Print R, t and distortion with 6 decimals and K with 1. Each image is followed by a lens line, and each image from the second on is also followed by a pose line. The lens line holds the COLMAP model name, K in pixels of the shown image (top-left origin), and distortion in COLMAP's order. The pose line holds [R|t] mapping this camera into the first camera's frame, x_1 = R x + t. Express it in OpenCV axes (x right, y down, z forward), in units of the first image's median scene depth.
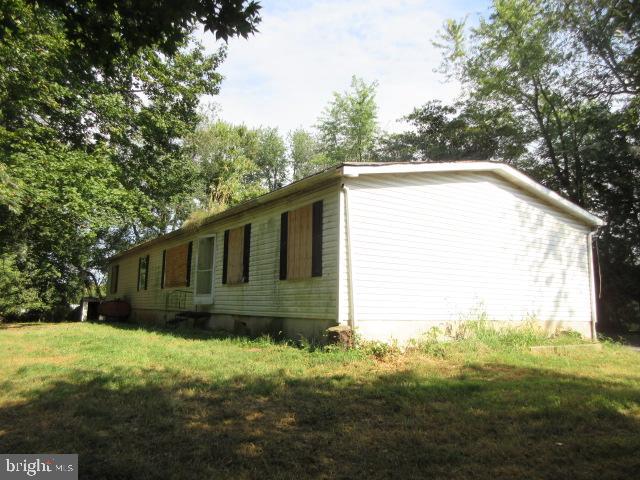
lens RADIAL K [[475.7, 0, 320.0], [0, 475.7, 240.0], [0, 0, 1]] dist [0.006474, 0.002871]
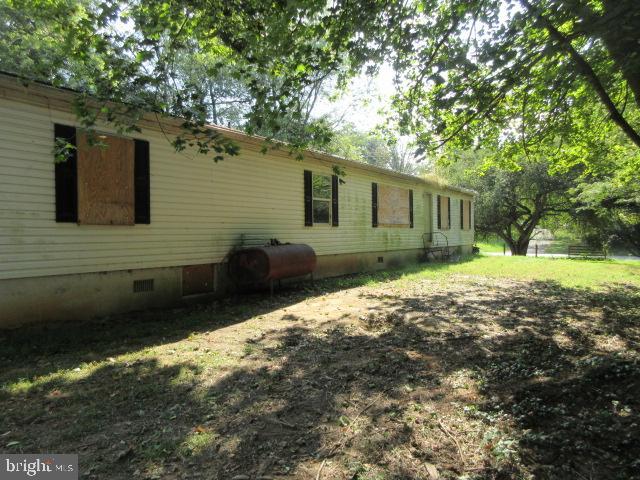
lens RADIAL K [[475.7, 0, 320.0], [0, 475.7, 240.0], [0, 0, 1]] dist [0.006474, 0.002871]
pose [[-0.392756, -0.010187, 0.919586, -1.600035], [-0.112674, 0.992938, -0.037123, 0.245431], [-0.912714, -0.118194, -0.391130, 2.087474]]
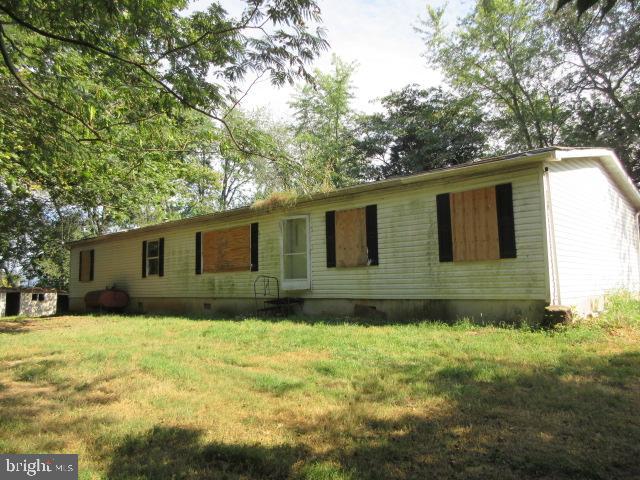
lens RADIAL K [[475.7, 0, 320.0], [0, 475.7, 240.0], [0, 0, 1]] dist [0.006474, 0.002871]
pose [[0.970155, -0.015413, 0.241996, -0.472867], [0.004809, 0.999004, 0.044351, -0.006525], [-0.242439, -0.041863, 0.969263, 0.080766]]
